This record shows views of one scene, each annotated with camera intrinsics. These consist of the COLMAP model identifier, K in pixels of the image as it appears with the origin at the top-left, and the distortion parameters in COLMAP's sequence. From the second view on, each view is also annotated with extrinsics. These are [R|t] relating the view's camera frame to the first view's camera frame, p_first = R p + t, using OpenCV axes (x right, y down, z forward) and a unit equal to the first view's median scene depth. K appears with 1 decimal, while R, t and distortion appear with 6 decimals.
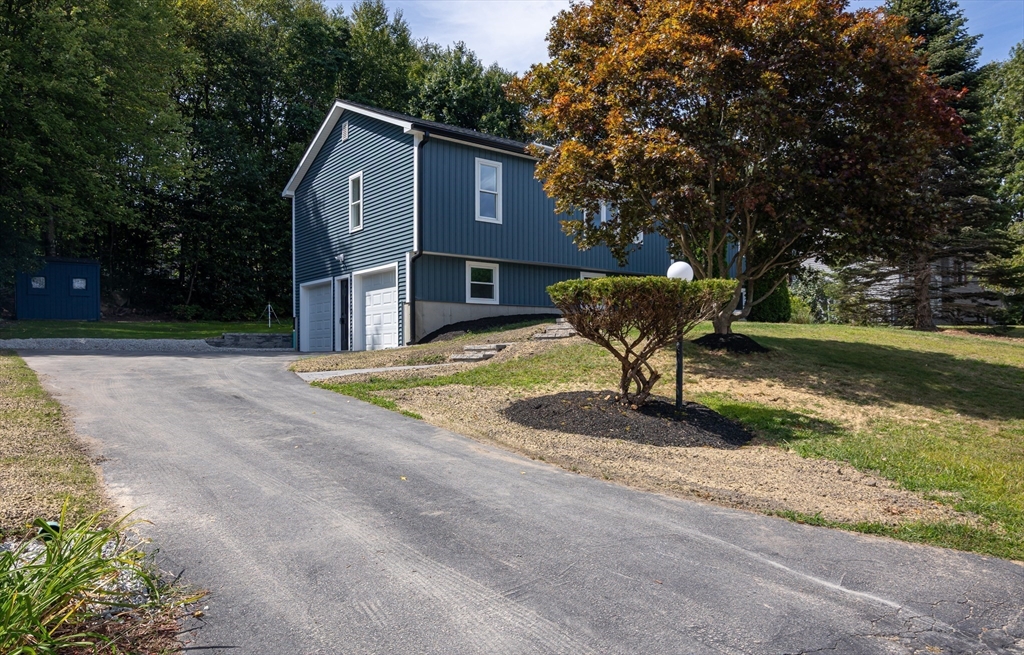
lens RADIAL K [[669.8, 0, 500.0], [0, 669.8, 335.4], [0, 0, 1]] dist [-0.004358, -0.002520]
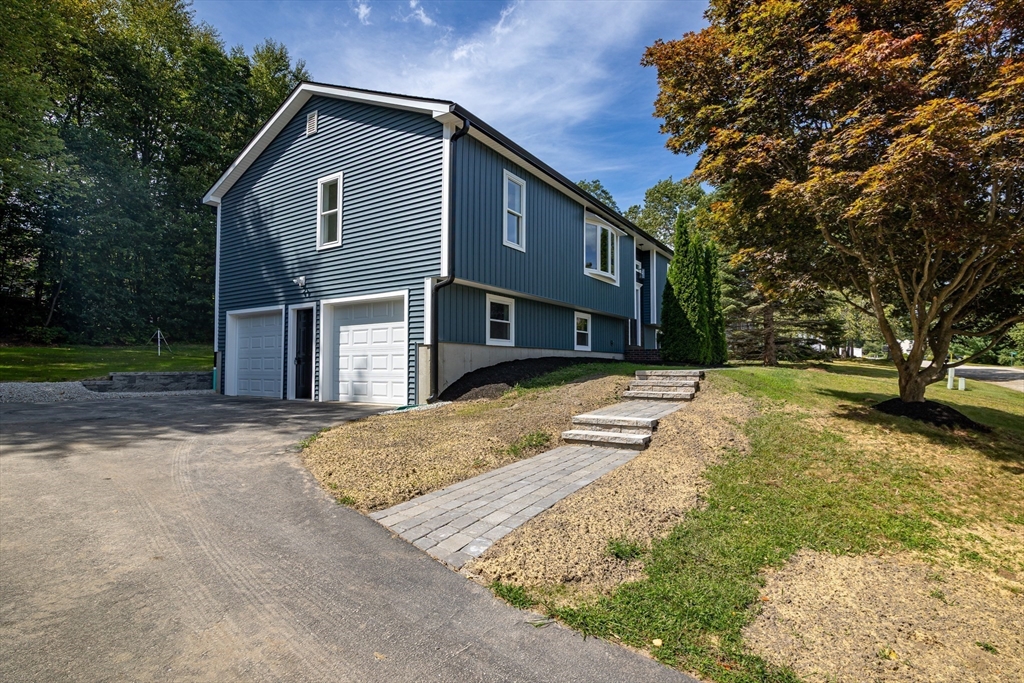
lens RADIAL K [[483.9, 0, 512.0], [0, 483.9, 341.5], [0, 0, 1]] dist [-0.012855, 0.000013]
pose [[0.941866, 0.020999, 0.335331, -0.206806], [-0.012160, 0.999522, -0.028437, -0.034452], [-0.335767, 0.022706, 0.941671, 0.412972]]
